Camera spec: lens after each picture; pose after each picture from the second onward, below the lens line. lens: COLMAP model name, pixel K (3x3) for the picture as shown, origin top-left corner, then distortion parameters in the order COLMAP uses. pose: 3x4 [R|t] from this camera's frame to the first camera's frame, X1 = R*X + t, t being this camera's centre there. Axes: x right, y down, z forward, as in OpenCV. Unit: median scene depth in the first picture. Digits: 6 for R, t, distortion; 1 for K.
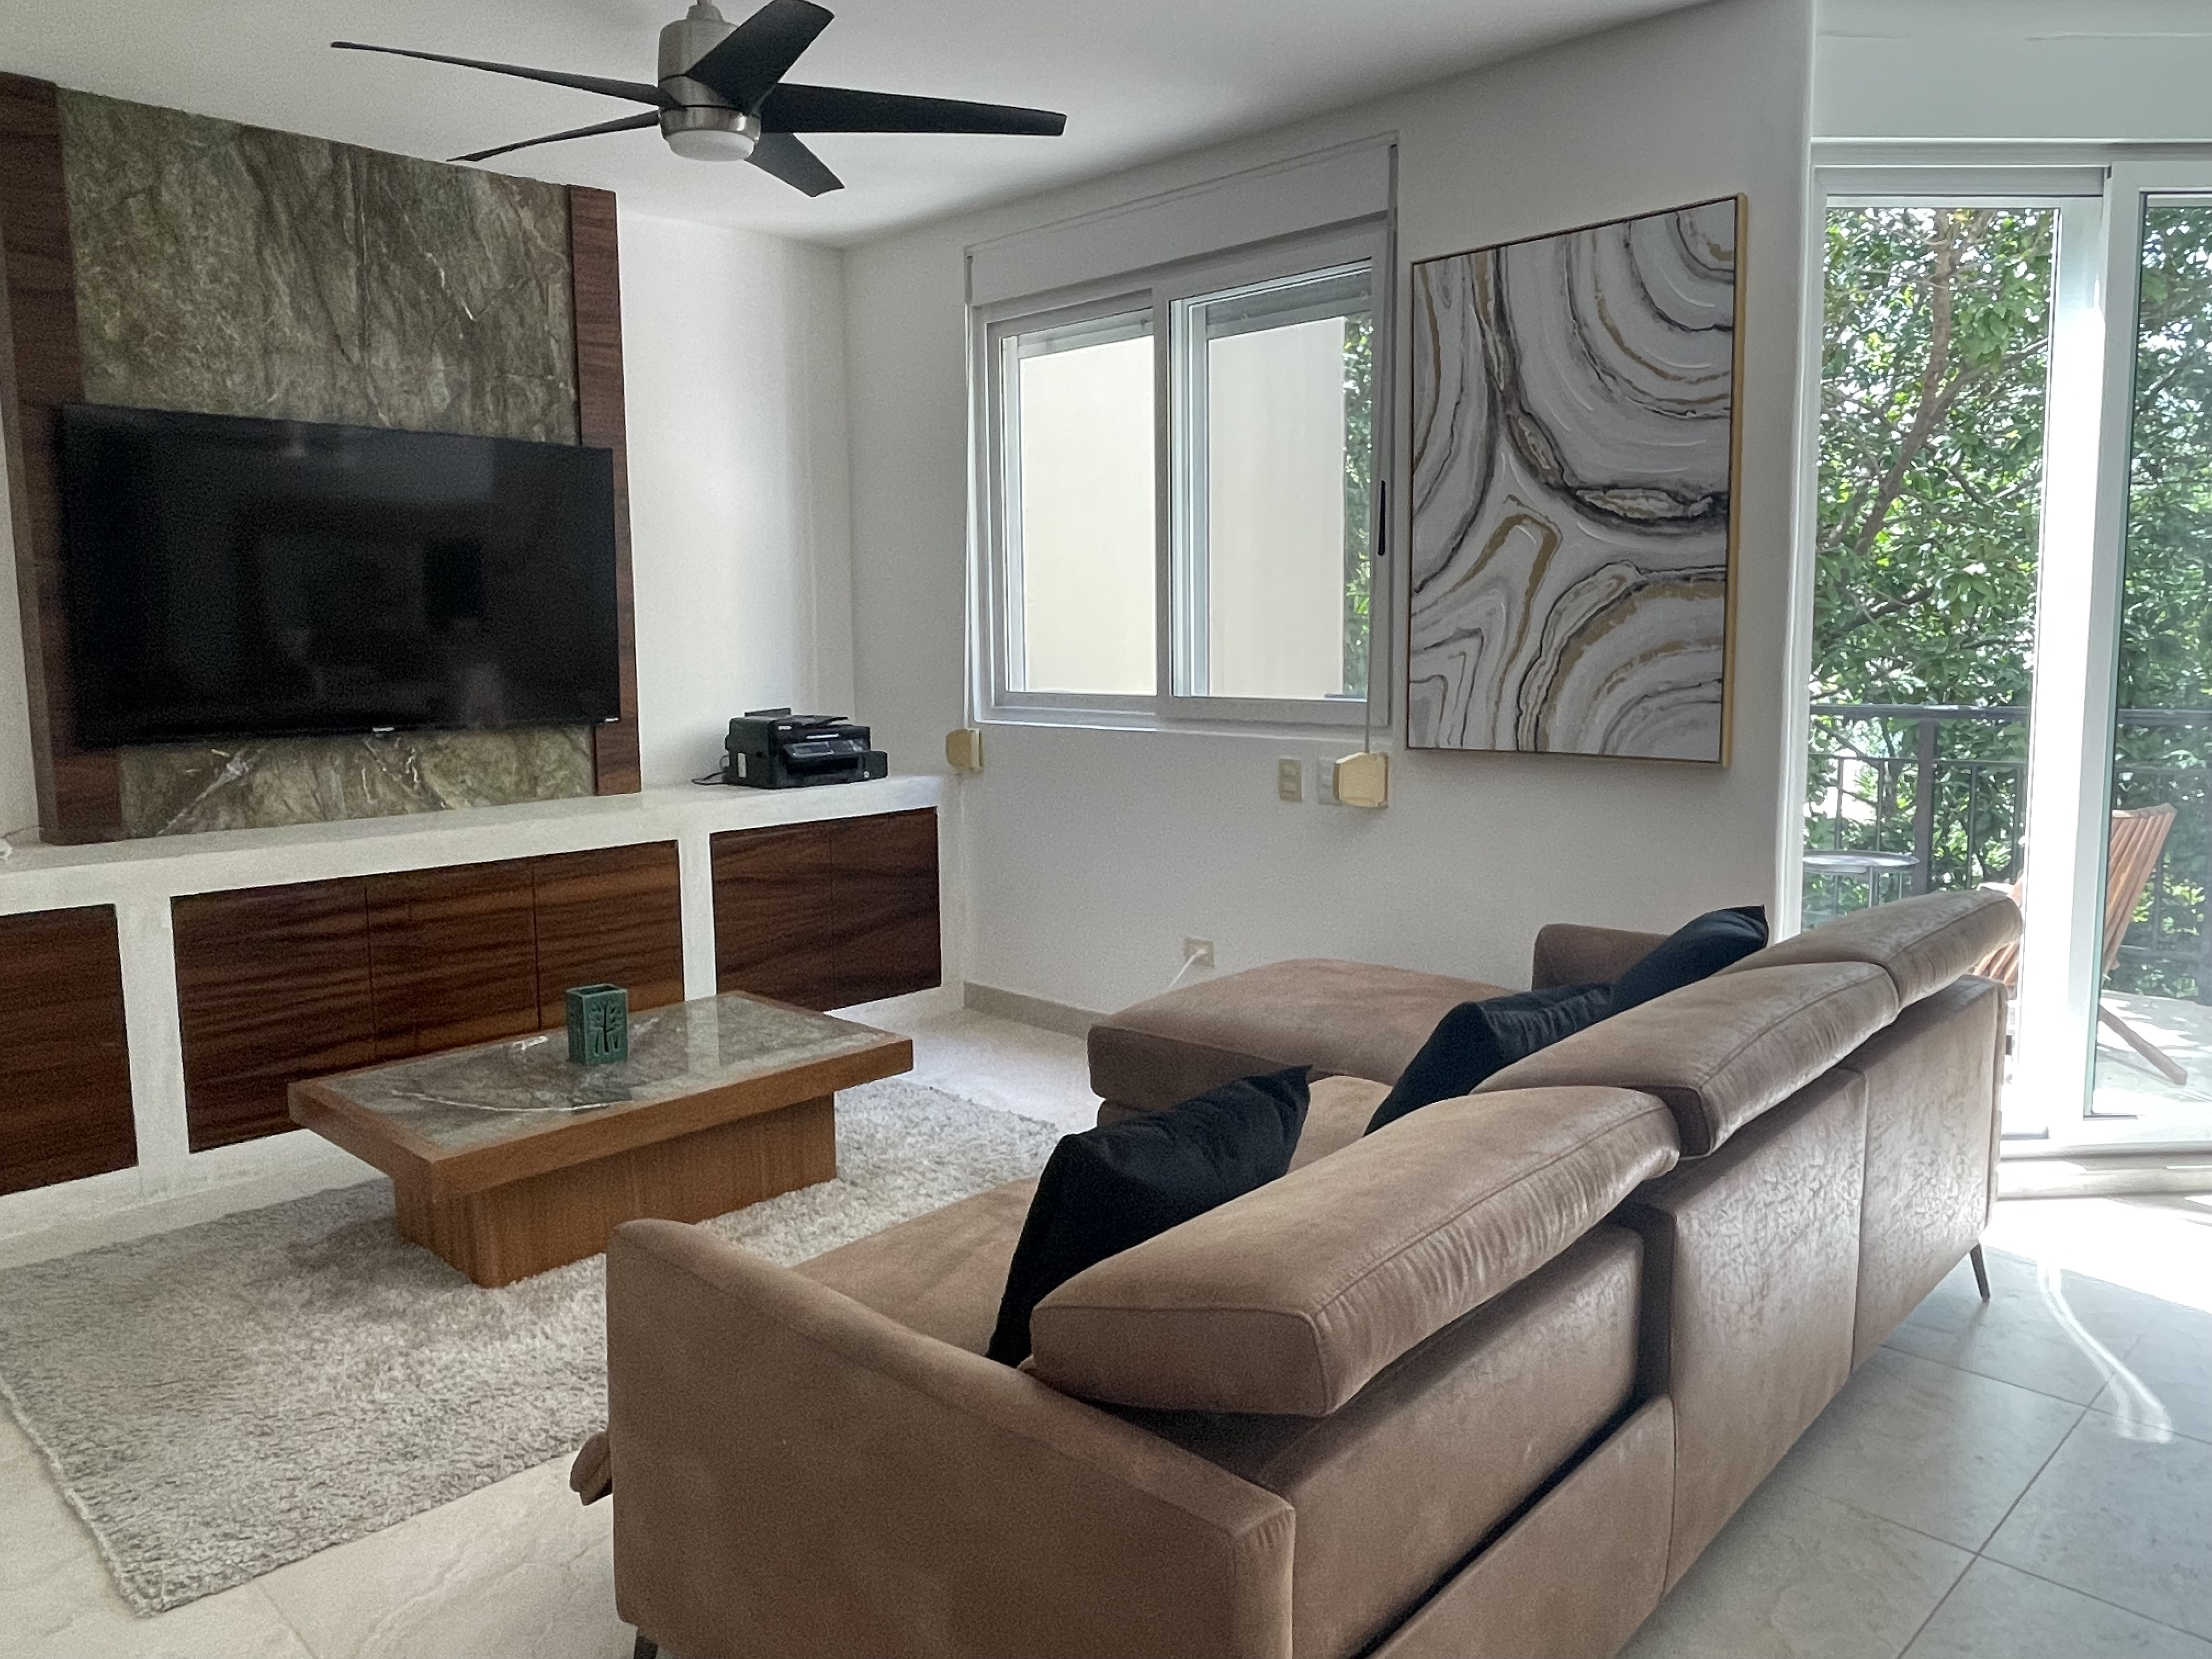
lens RADIAL K [[1545.8, 0, 1106.0], [0, 1545.8, 829.5], [0, 0, 1]] dist [0.002882, -0.022233]
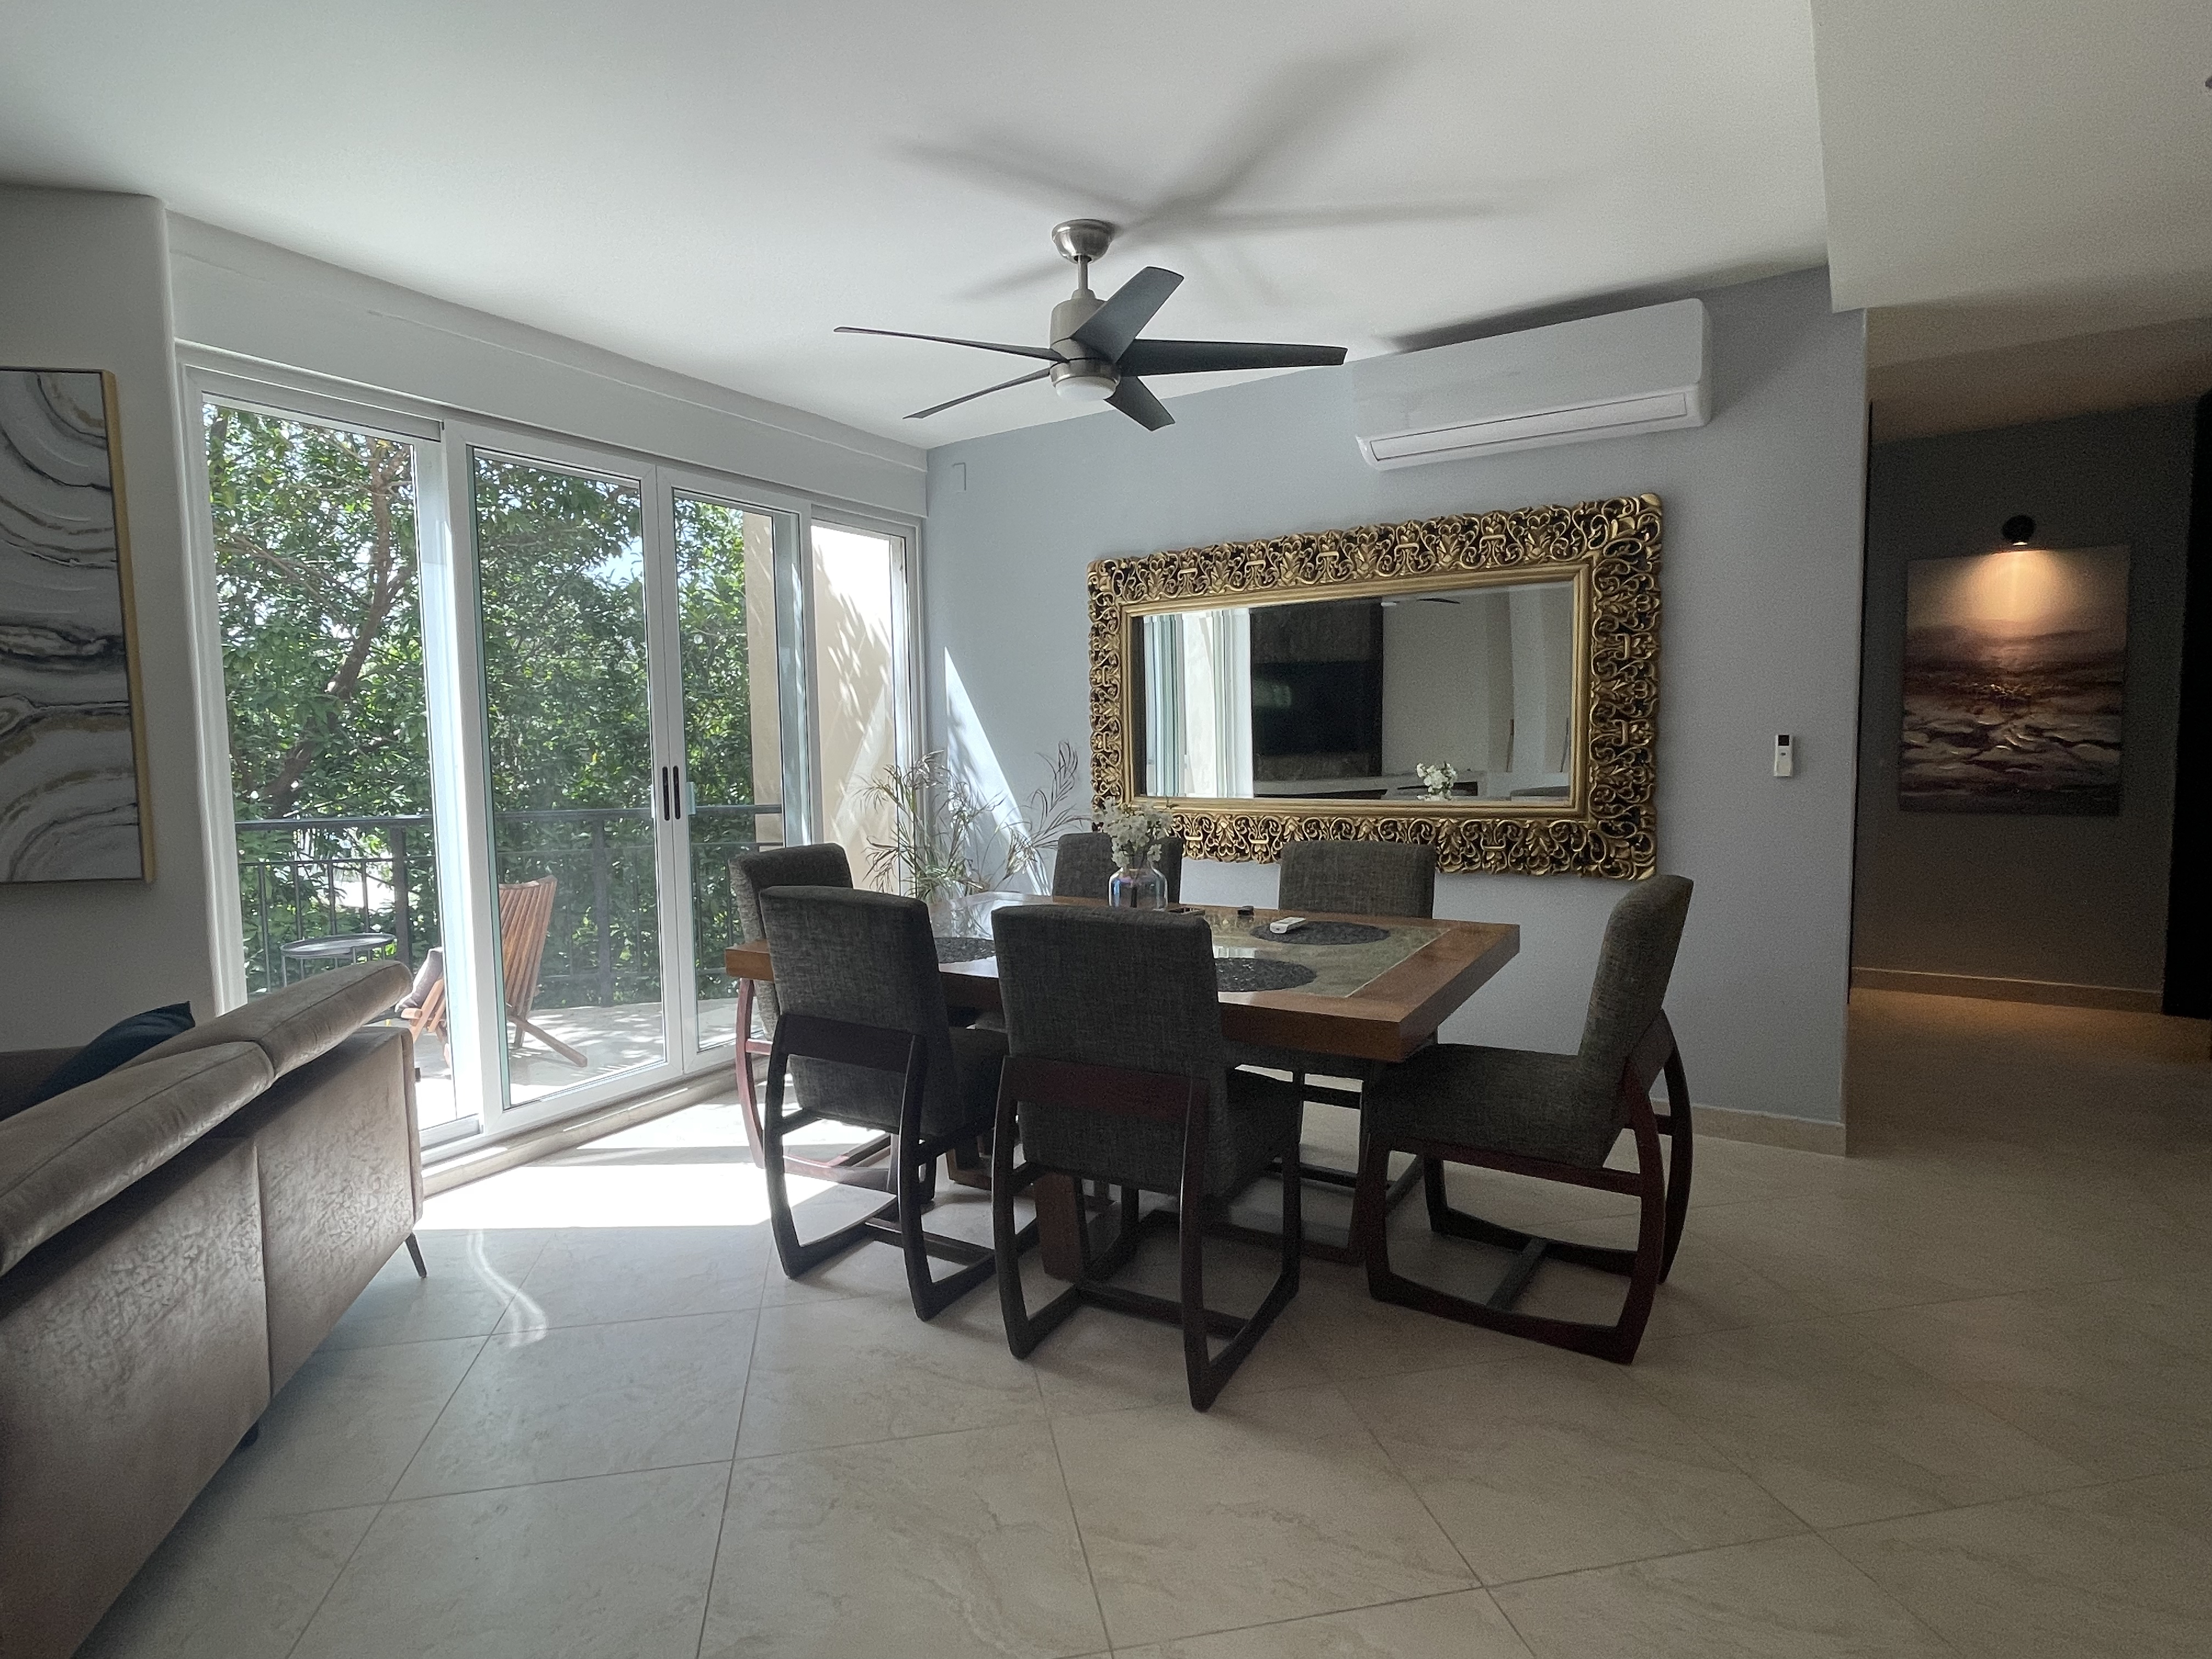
lens RADIAL K [[1142.3, 0, 1102.2], [0, 1142.3, 834.7], [0, 0, 1]] dist [-0.006005, -0.001050]
pose [[0.537783, -0.067591, 0.840369, 0.078307], [0.118554, 0.992940, 0.003995, 0.002938], [-0.834706, 0.097481, 0.542000, -0.011806]]
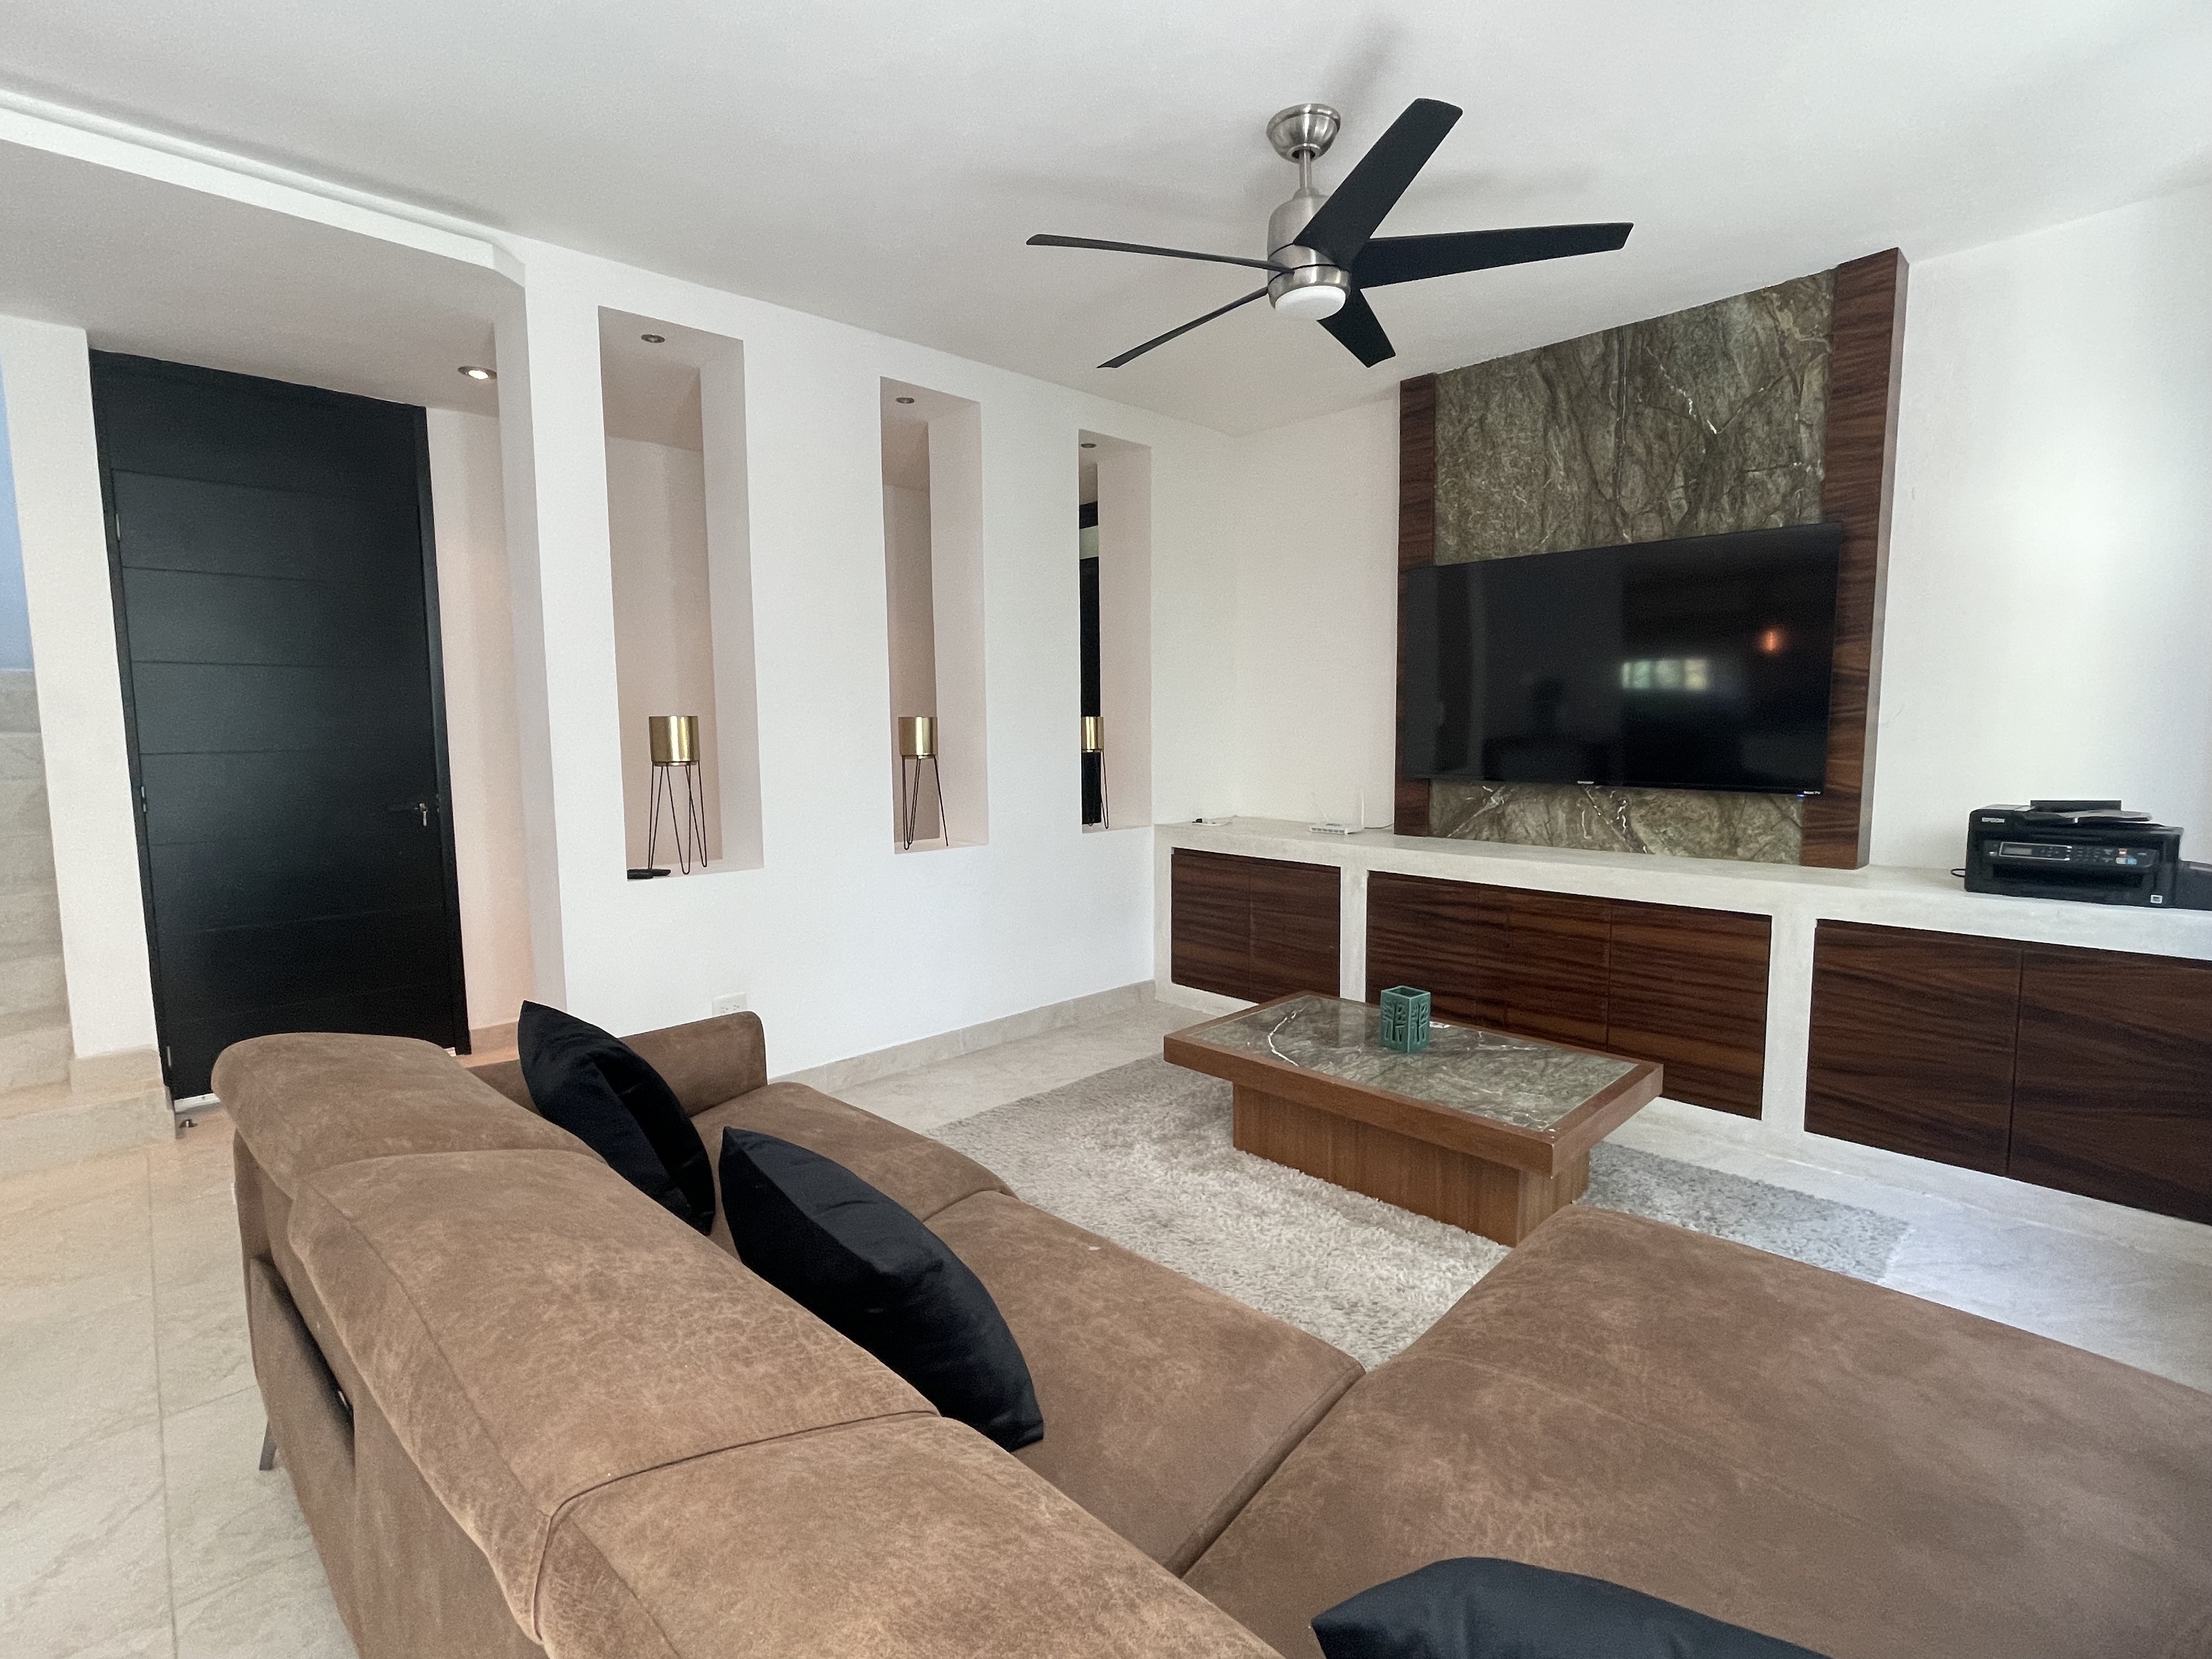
lens RADIAL K [[1053.4, 0, 1085.3], [0, 1053.4, 822.2], [0, 0, 1]] dist [0.002558, 0.000362]
pose [[-0.032878, 0.108236, -0.993581, 0.496377], [-0.121773, 0.986279, 0.111470, -0.092389], [0.992013, 0.124657, -0.019247, 0.709771]]
